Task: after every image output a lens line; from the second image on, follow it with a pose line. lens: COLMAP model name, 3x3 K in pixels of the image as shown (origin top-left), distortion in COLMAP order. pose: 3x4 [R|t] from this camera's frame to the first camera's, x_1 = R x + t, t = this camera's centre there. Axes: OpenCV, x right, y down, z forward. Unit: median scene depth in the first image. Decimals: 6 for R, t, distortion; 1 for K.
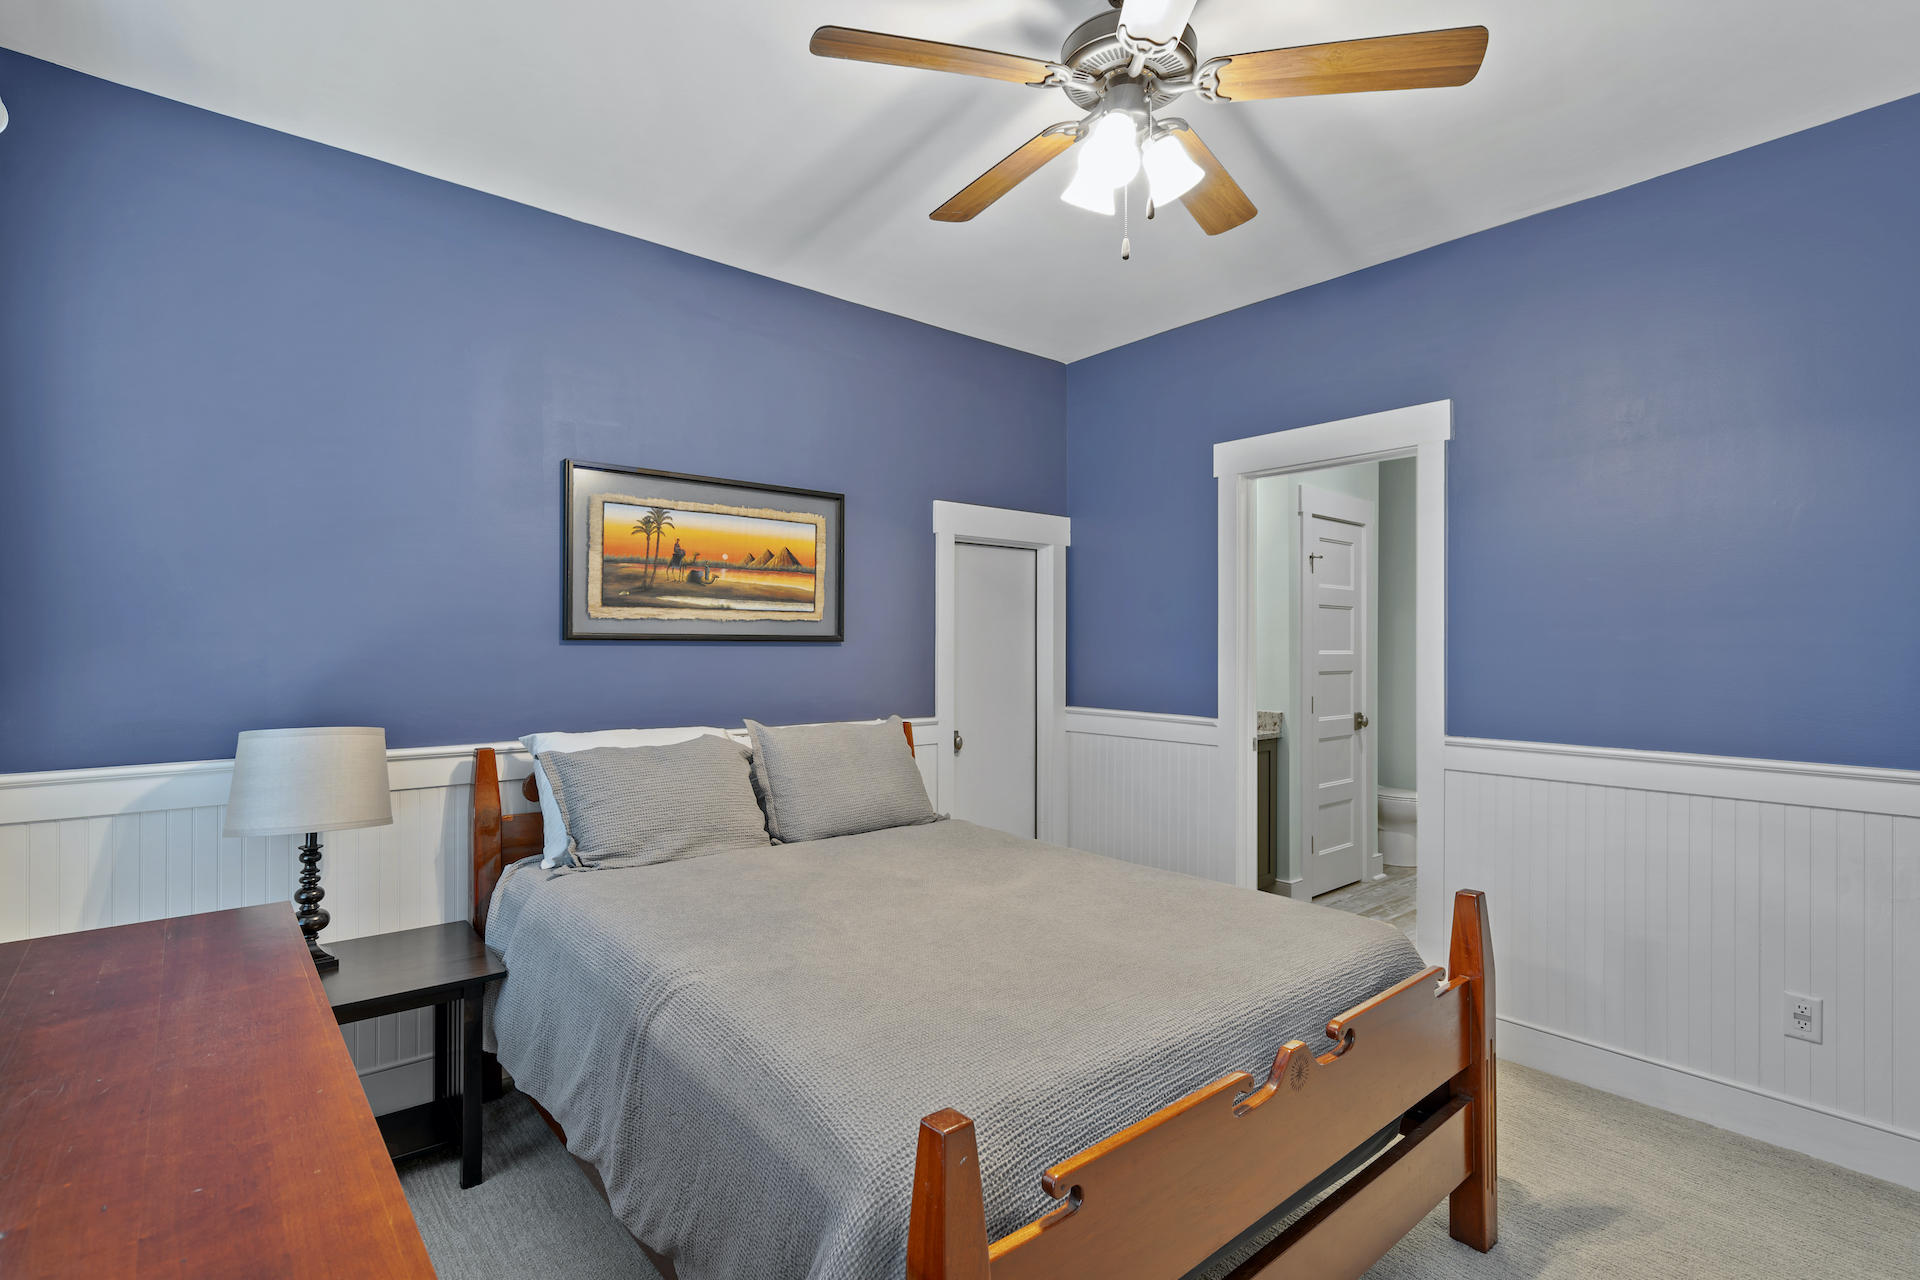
lens RADIAL K [[905.0, 0, 960.0], [0, 905.0, 640.0], [0, 0, 1]] dist [-0.000222, -0.000015]
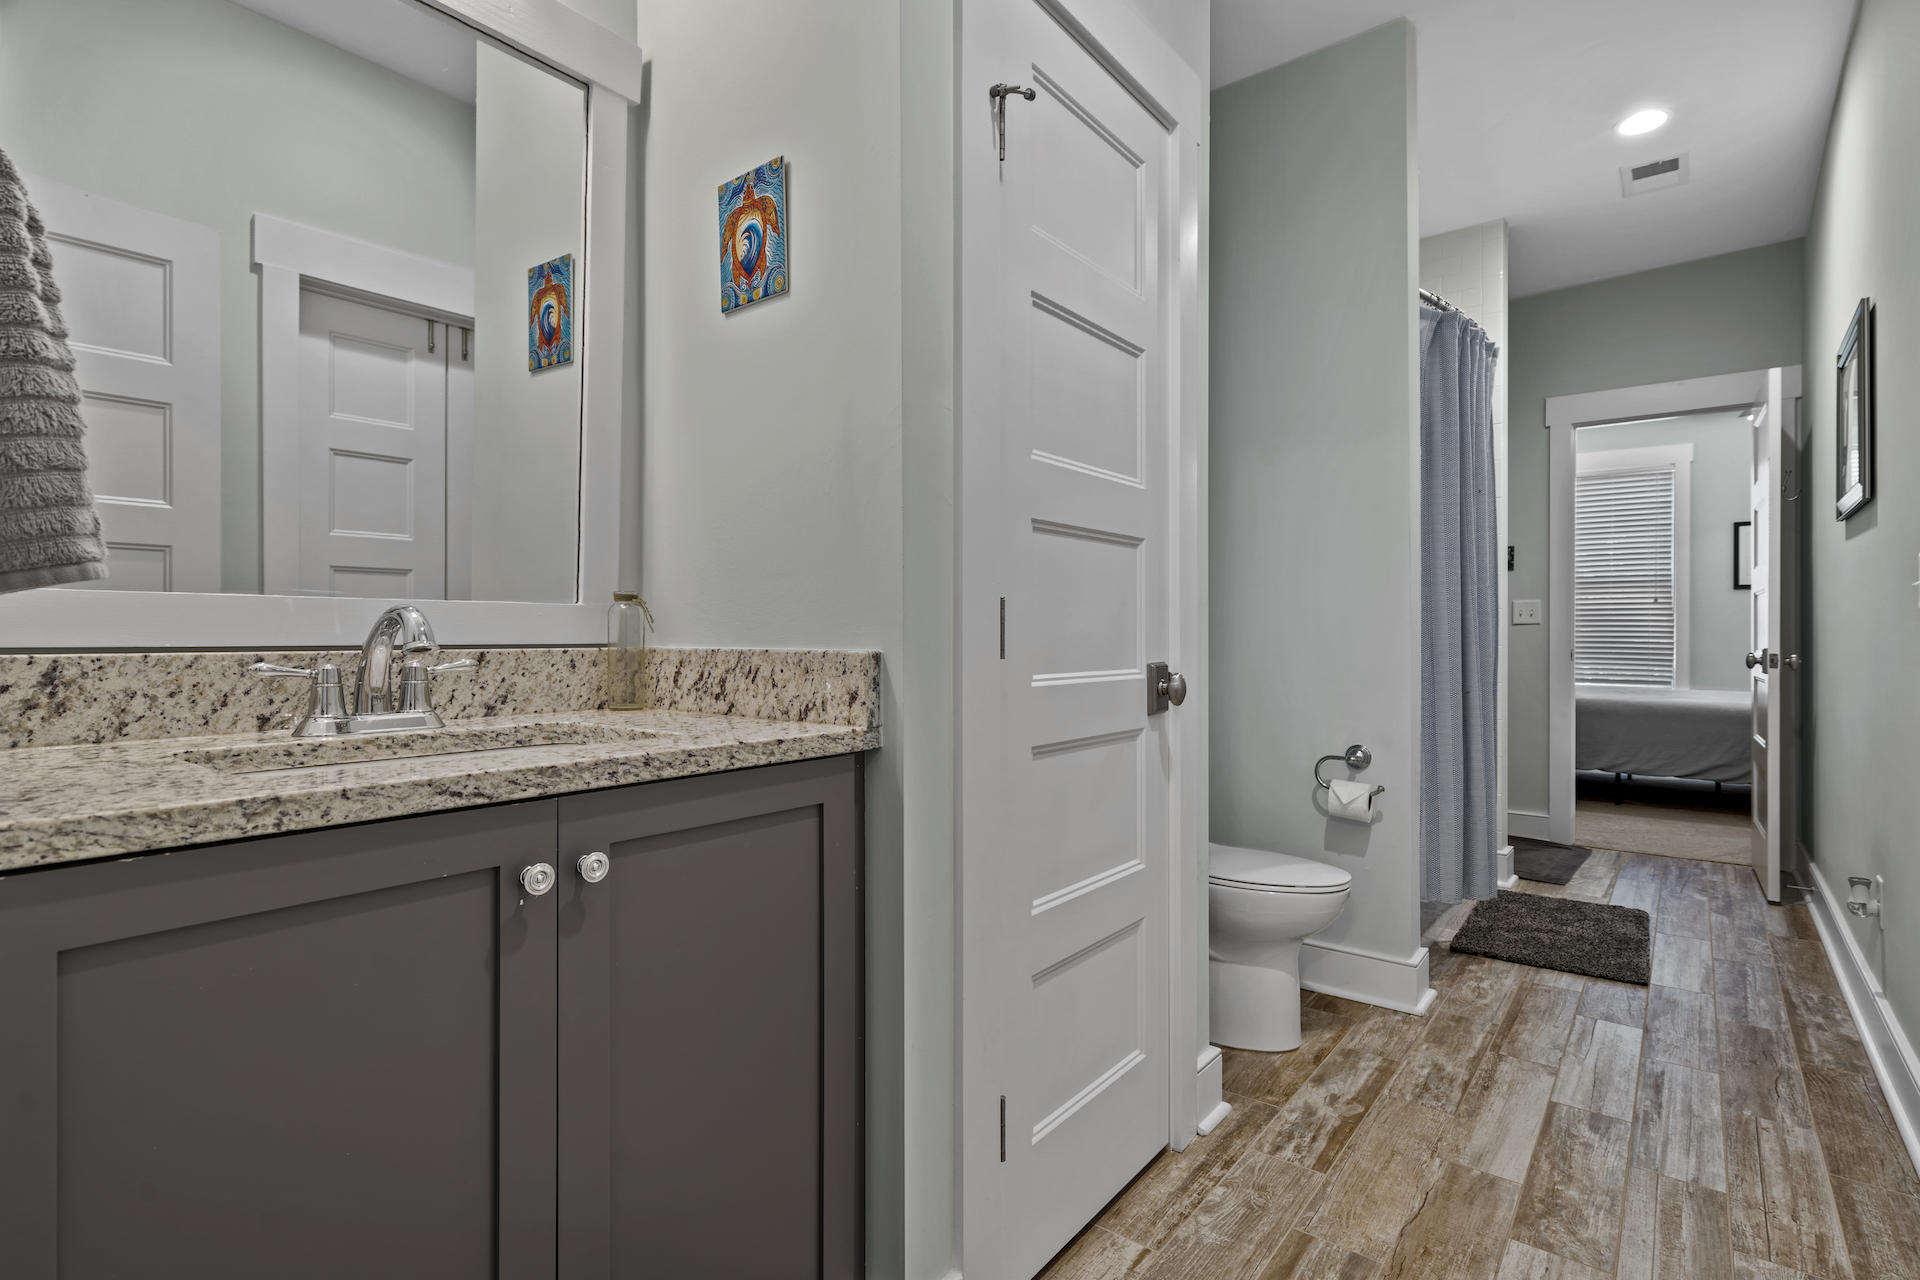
lens RADIAL K [[905.0, 0, 960.0], [0, 905.0, 640.0], [0, 0, 1]] dist [-0.000222, -0.000015]
pose [[0.982240, -0.005770, 0.187538, 0.467112], [0.004090, 0.999948, 0.009342, 0.105031], [-0.187582, -0.008409, 0.982213, 1.047919]]
